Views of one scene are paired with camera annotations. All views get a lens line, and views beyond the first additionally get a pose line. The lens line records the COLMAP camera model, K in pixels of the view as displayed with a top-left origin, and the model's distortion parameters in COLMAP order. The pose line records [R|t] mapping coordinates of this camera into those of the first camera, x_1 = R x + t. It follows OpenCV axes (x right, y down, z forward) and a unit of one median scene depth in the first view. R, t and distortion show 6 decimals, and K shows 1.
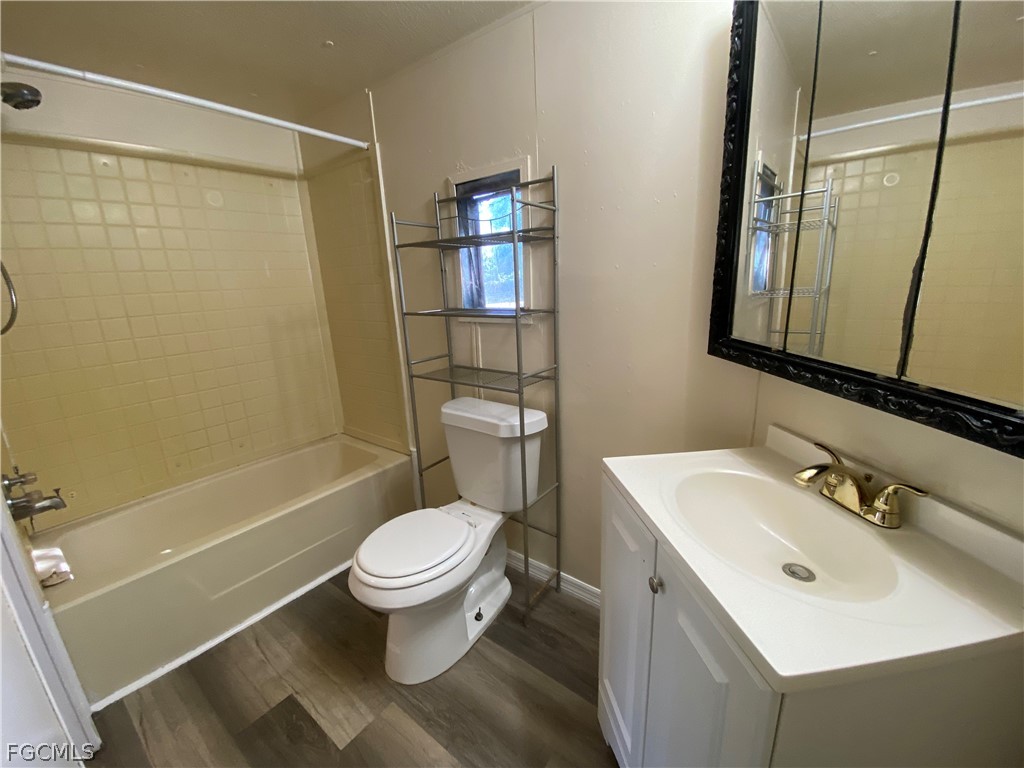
lens RADIAL K [[412.7, 0, 513.9], [0, 412.7, 383.5], [0, 0, 1]] dist [0.023880, -0.023240]
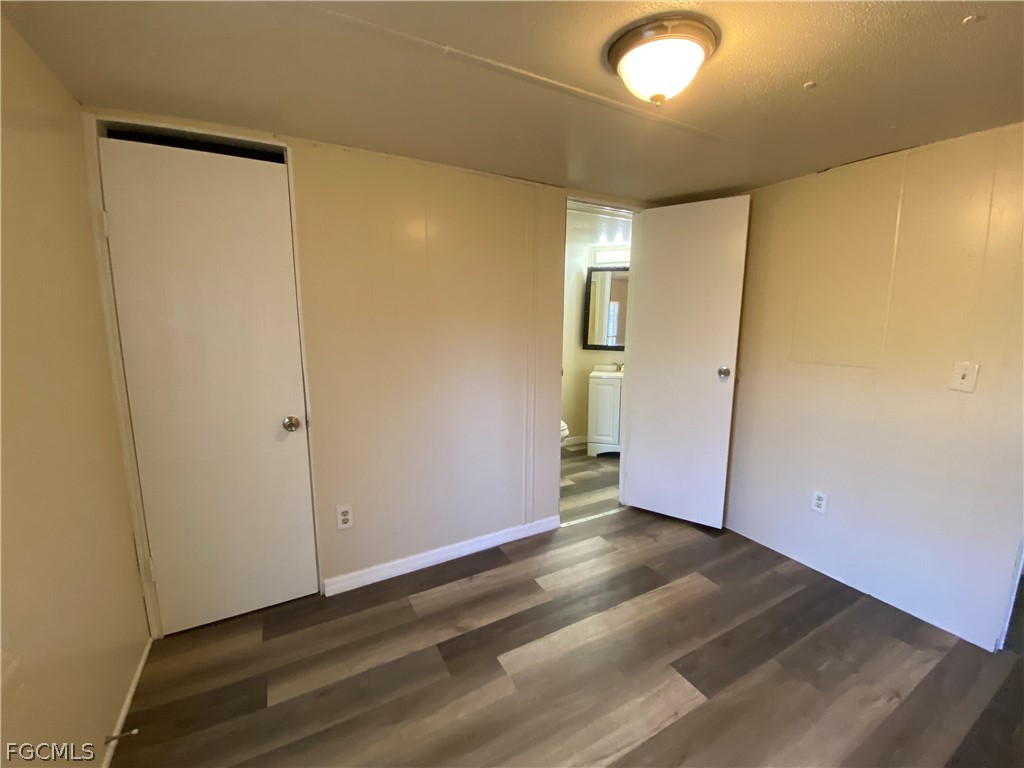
lens RADIAL K [[412.7, 0, 513.9], [0, 412.7, 383.5], [0, 0, 1]] dist [0.023880, -0.023240]
pose [[0.402648, -0.096681, 0.910235, -2.434250], [0.199182, 0.979833, 0.015964, 0.037509], [-0.893421, 0.174874, 0.413785, 0.035569]]
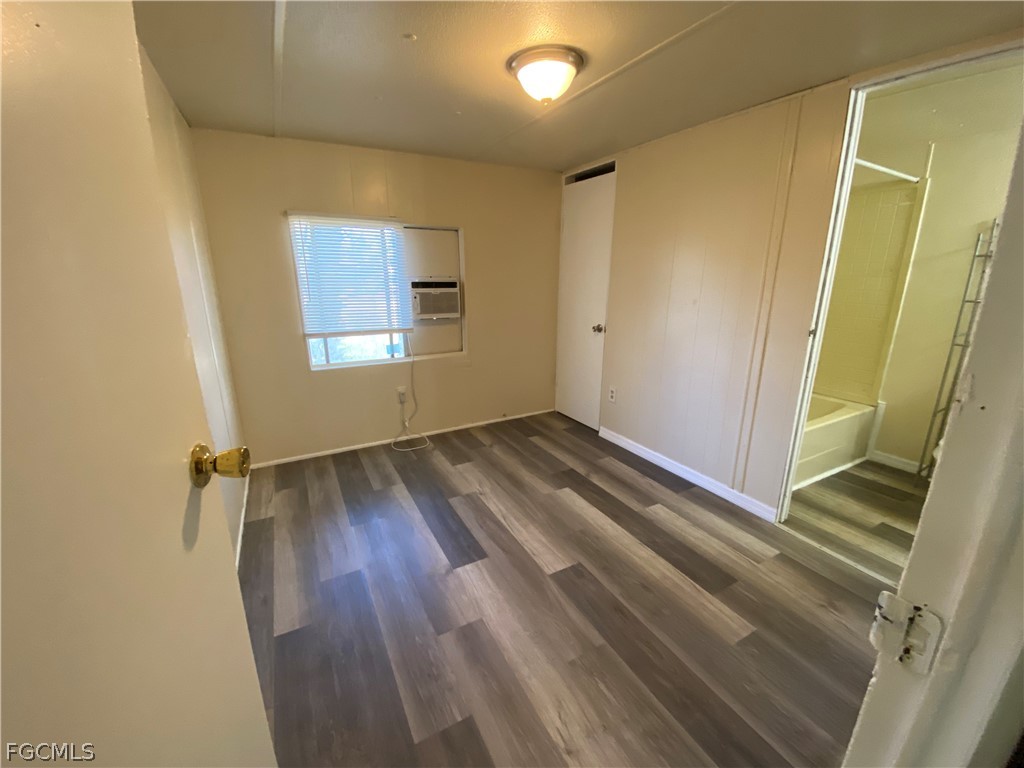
lens RADIAL K [[420.8, 0, 519.1], [0, 420.8, 385.5], [0, 0, 1]] dist [0.024905, -0.024687]
pose [[0.916860, 0.148353, -0.370621, -1.161819], [-0.136013, 0.988926, 0.059375, 0.259179], [0.375325, -0.004029, 0.926884, -0.994144]]
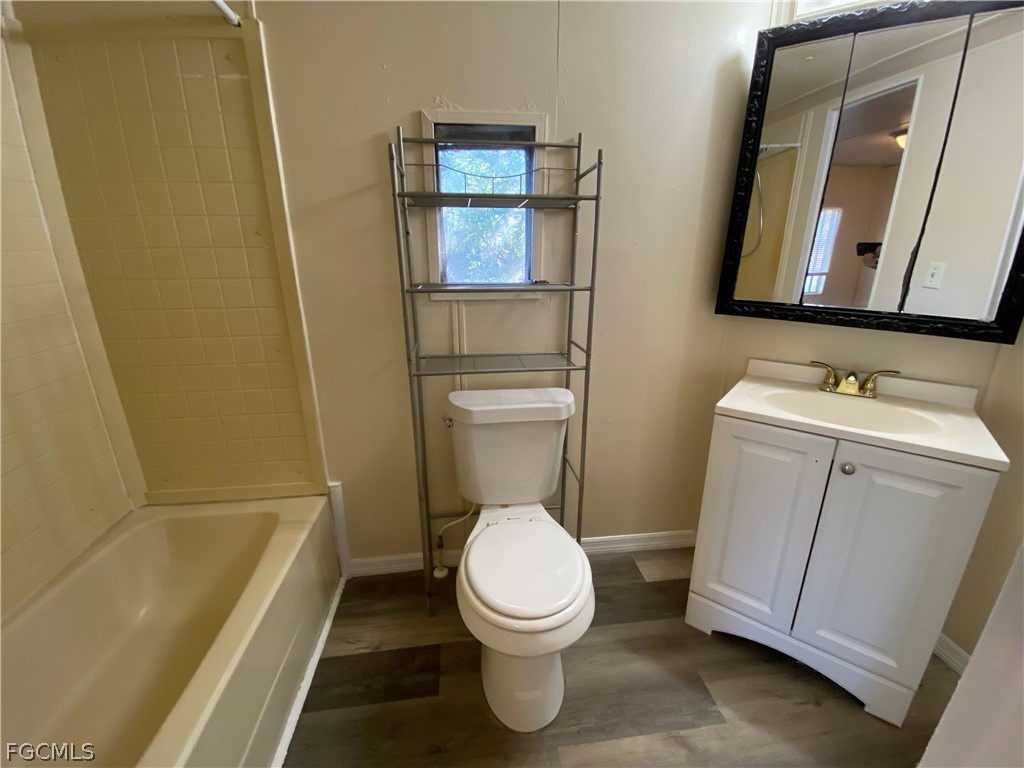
lens RADIAL K [[412.7, 0, 513.9], [0, 412.7, 383.5], [0, 0, 1]] dist [0.023880, -0.023240]
pose [[0.715029, -0.172146, 0.677569, -0.681952], [0.143588, 0.984708, 0.098653, -0.055130], [-0.684190, 0.026751, 0.728813, 0.359057]]
